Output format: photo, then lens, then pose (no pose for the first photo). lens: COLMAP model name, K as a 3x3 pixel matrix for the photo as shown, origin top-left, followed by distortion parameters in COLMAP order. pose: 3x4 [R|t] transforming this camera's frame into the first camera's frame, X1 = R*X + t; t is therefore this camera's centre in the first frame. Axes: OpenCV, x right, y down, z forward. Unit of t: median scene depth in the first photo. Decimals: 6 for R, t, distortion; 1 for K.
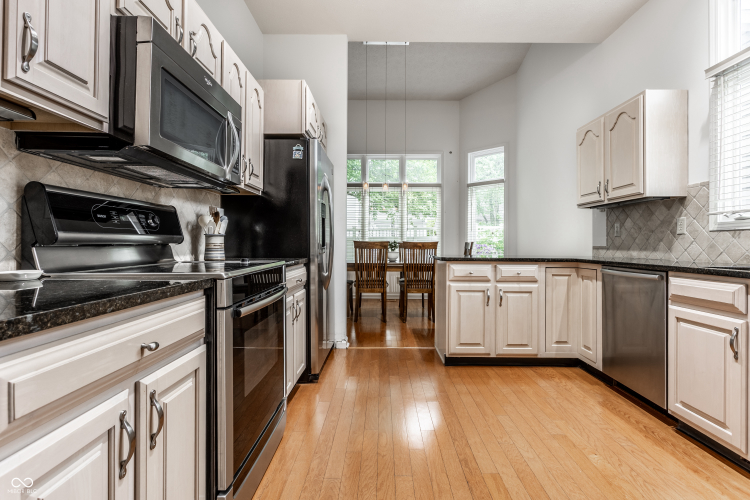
lens RADIAL K [[364.3, 0, 376.8], [0, 364.3, 246.1], [0, 0, 1]] dist [0.001968, -0.000081]
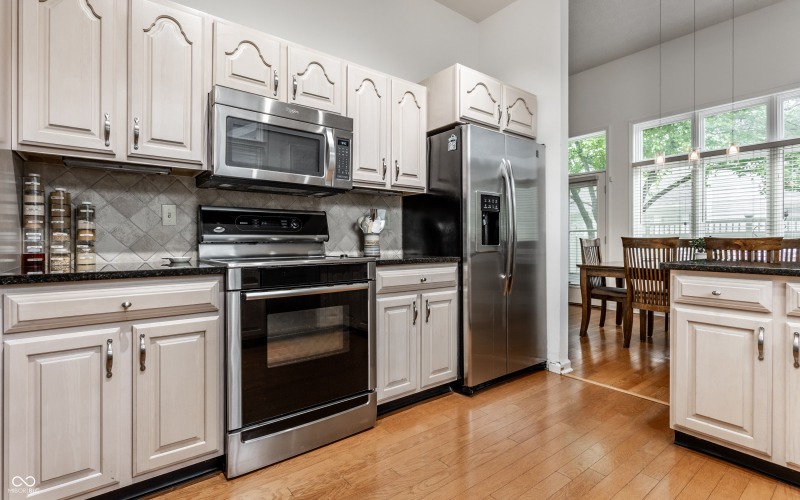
lens RADIAL K [[379.0, 0, 400.0], [0, 379.0, 242.9], [0, 0, 1]] dist [-0.004326, -0.000255]
pose [[0.610252, 0.001313, -0.792206, 0.470914], [-0.003325, 0.999994, -0.000904, -0.000564], [0.792200, 0.003186, 0.610253, 0.302459]]
